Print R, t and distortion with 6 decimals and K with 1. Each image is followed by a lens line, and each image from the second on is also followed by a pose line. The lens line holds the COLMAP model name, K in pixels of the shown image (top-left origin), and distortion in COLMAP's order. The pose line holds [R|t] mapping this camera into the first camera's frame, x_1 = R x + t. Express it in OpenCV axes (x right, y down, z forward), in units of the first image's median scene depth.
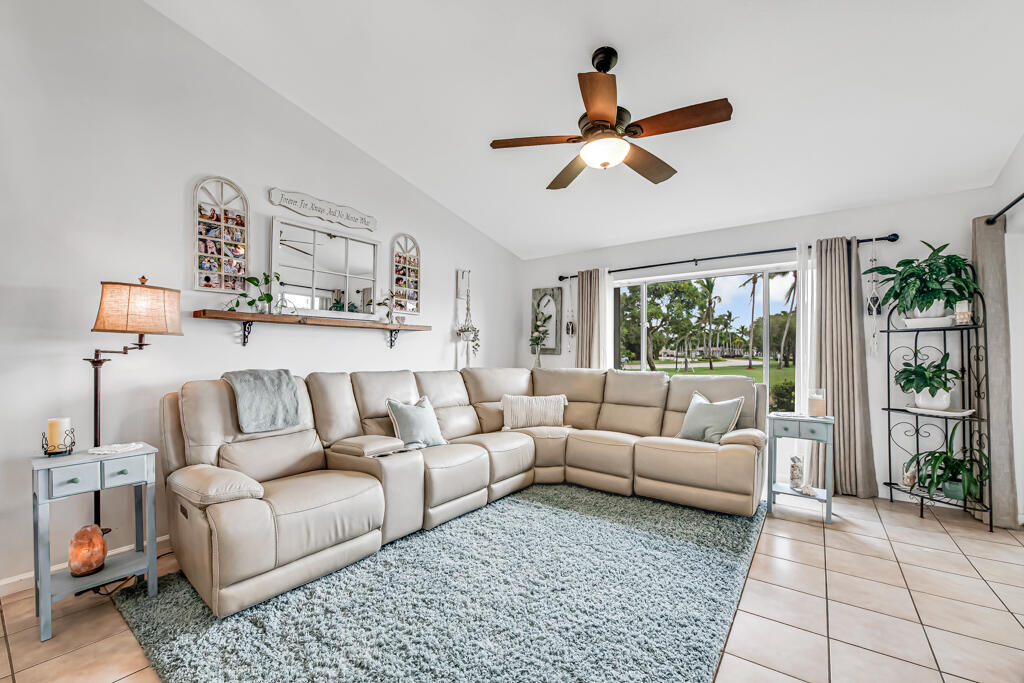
lens RADIAL K [[416.4, 0, 512.4], [0, 416.4, 348.6], [0, 0, 1]] dist [-0.004338, -0.000106]
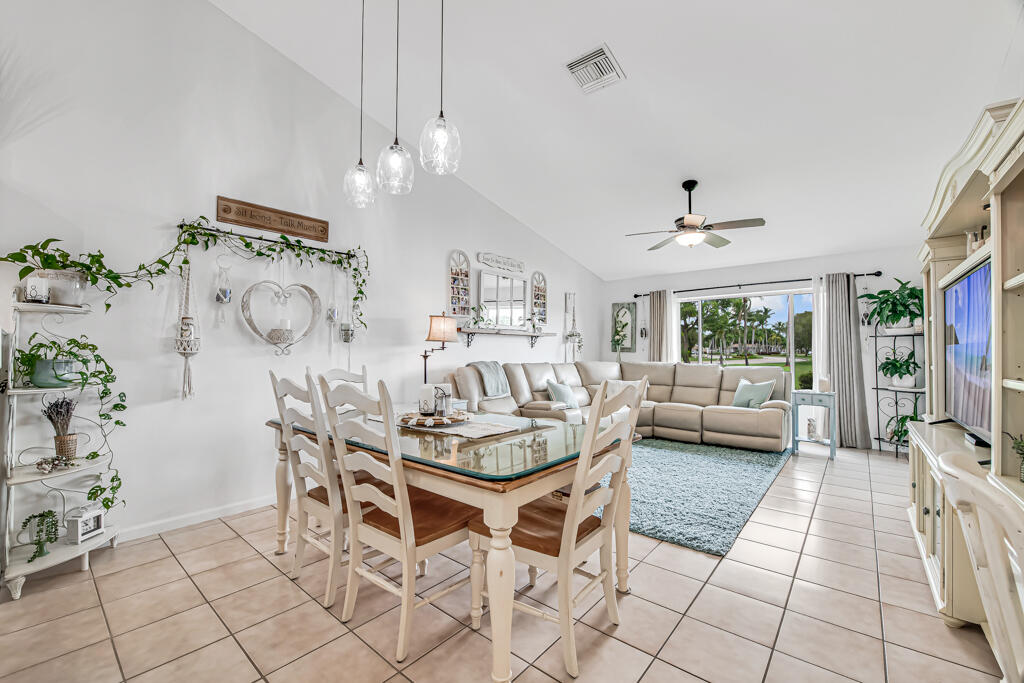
lens RADIAL K [[416.4, 0, 508.0], [0, 416.4, 337.7], [0, 0, 1]] dist [-0.004338, -0.000106]
pose [[0.997267, -0.003787, -0.073788, -0.305629], [0.002335, 0.999802, -0.019760, -0.010336], [0.073848, 0.019533, 0.997078, -0.589519]]
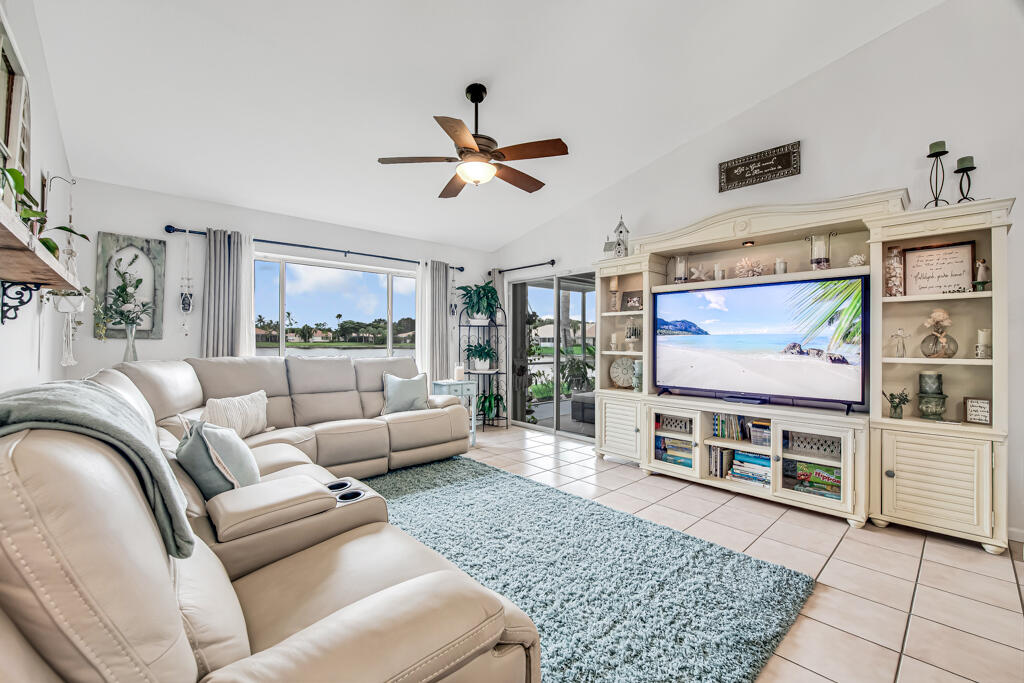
lens RADIAL K [[416.4, 0, 507.8], [0, 416.4, 338.3], [0, 0, 1]] dist [-0.004338, -0.000106]
pose [[0.204968, 0.004863, 0.978757, -0.671603], [-0.013528, 0.999906, -0.002135, 0.009005], [-0.978675, -0.012803, 0.205014, 0.472107]]
